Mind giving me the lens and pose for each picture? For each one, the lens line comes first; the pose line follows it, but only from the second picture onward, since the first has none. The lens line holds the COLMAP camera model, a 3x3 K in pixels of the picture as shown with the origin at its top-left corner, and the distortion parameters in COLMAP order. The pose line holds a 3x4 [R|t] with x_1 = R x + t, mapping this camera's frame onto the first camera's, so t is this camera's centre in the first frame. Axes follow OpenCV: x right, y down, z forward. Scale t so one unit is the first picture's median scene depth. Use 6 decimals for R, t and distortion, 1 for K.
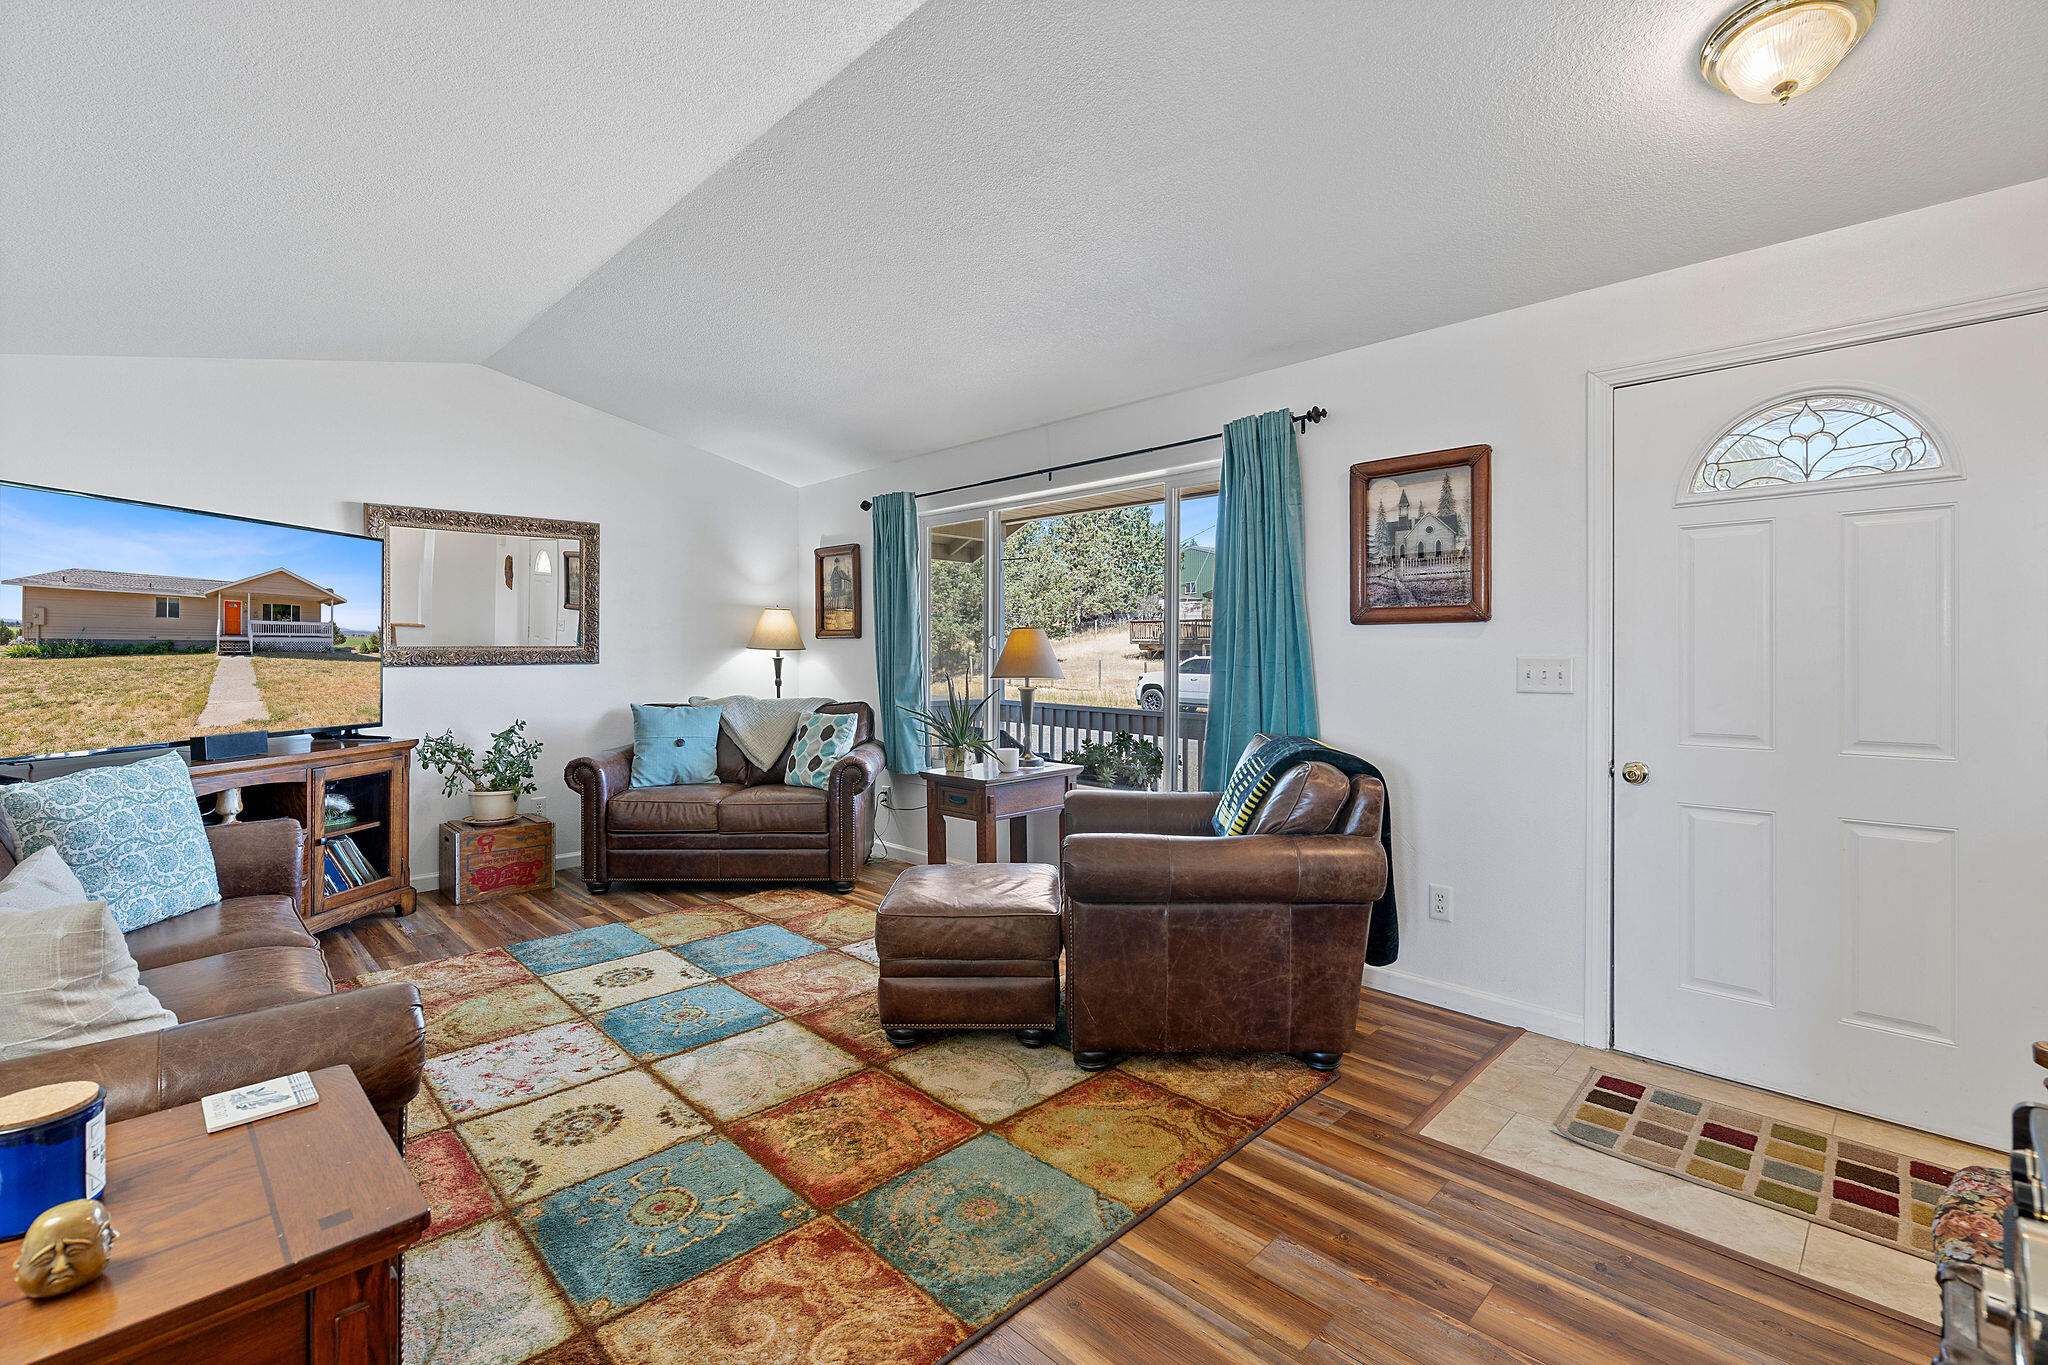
lens RADIAL K [[902.8, 0, 1020.6], [0, 902.8, 670.8], [0, 0, 1]] dist [-0.001791, -0.001083]
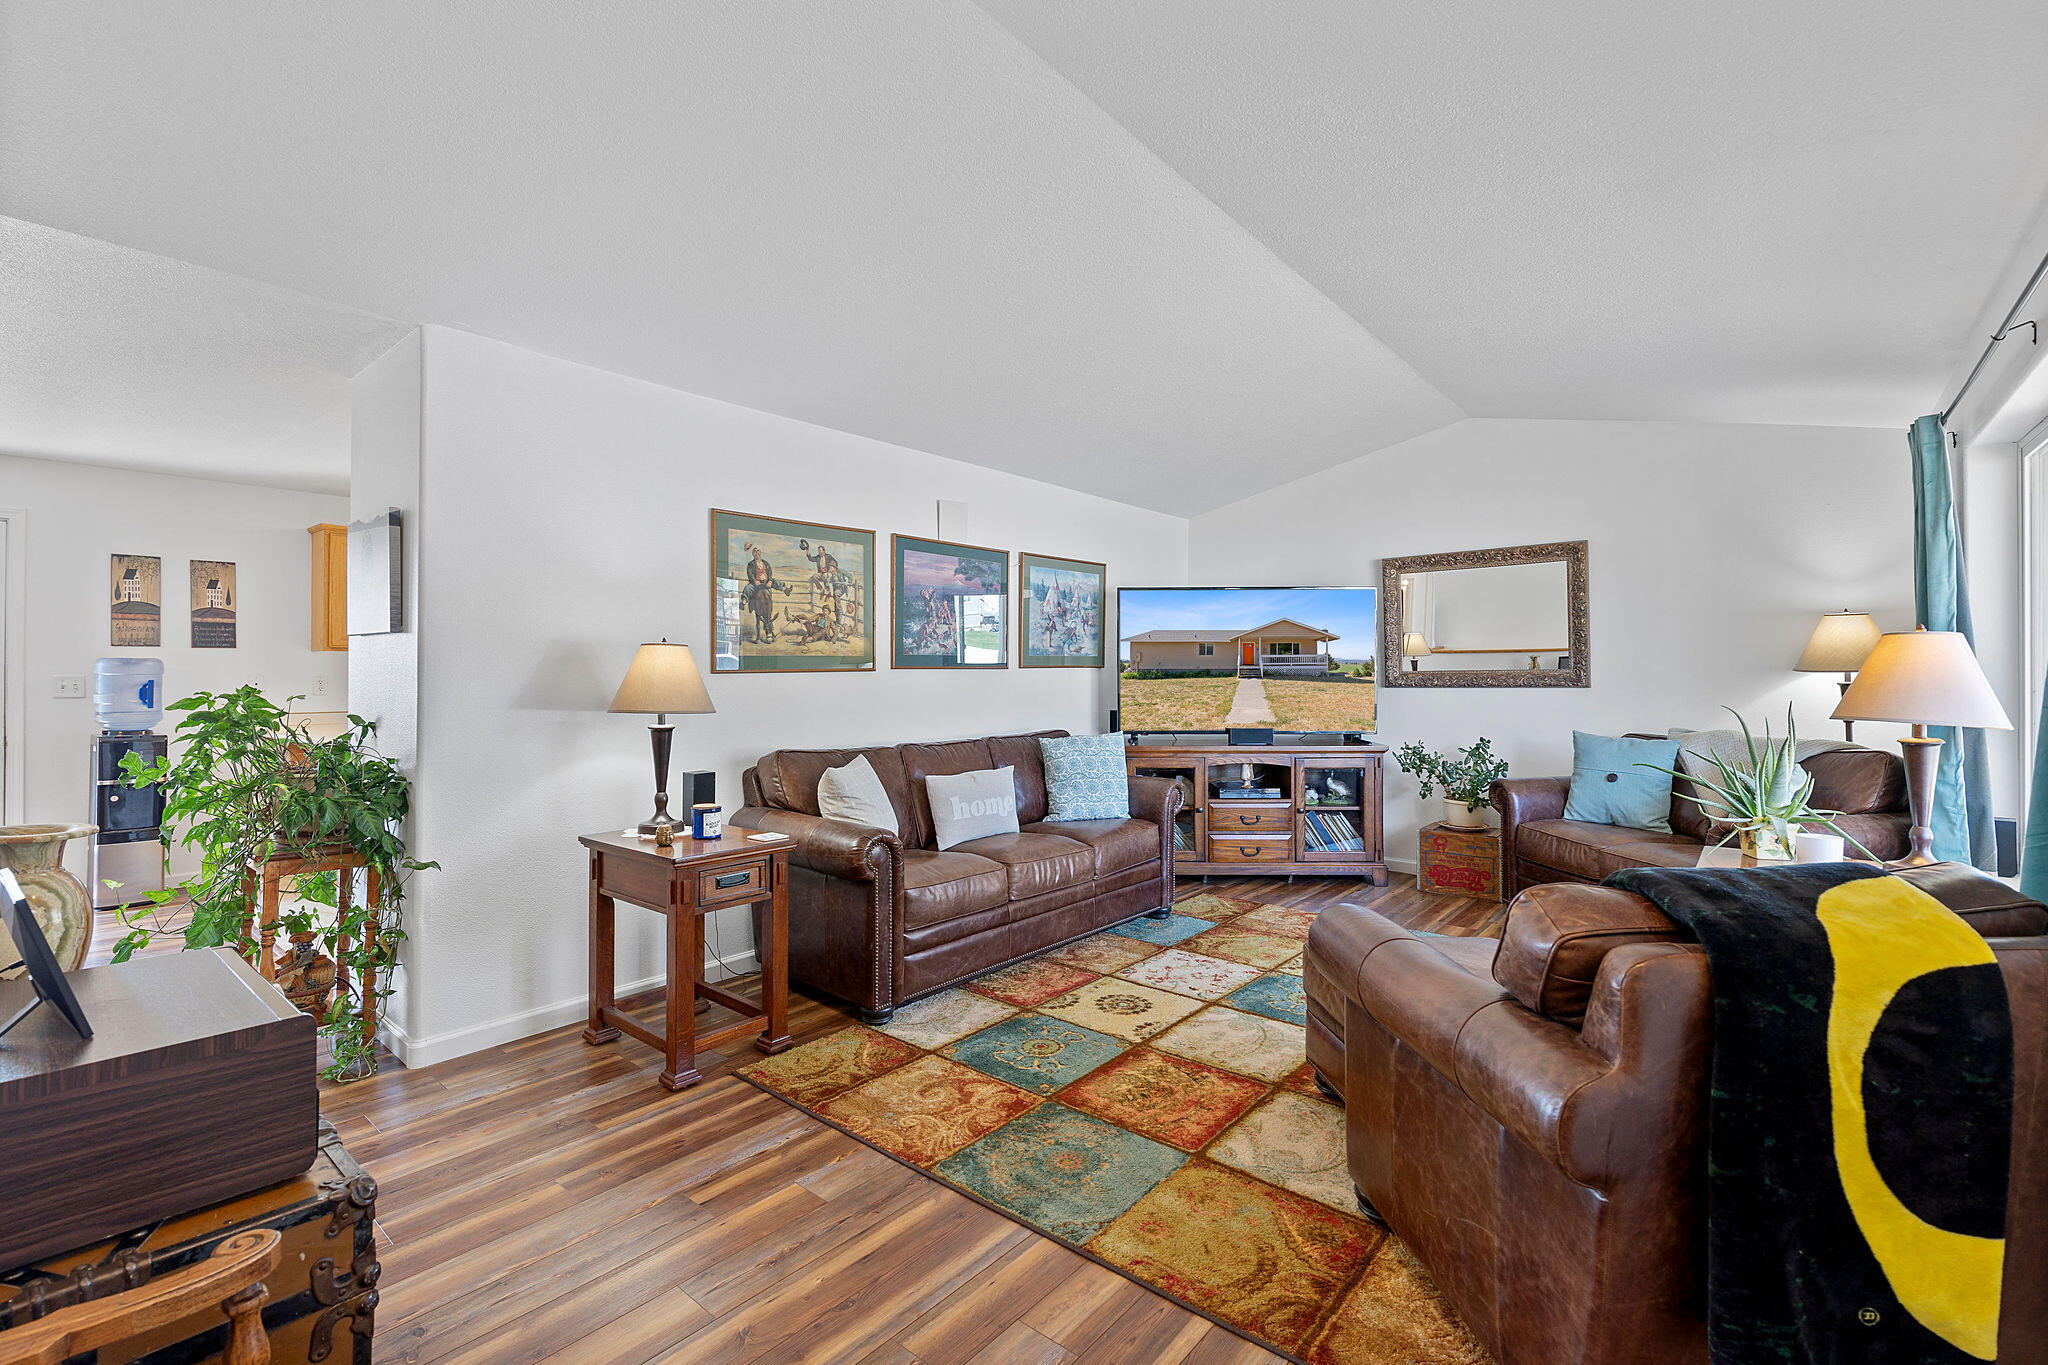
lens RADIAL K [[902.8, 0, 1020.6], [0, 902.8, 670.8], [0, 0, 1]] dist [-0.001791, -0.001083]
pose [[0.079302, -0.005754, -0.996834, 0.728345], [-0.018769, 0.999797, -0.007264, -0.012543], [0.996674, 0.019285, 0.079178, 0.552373]]
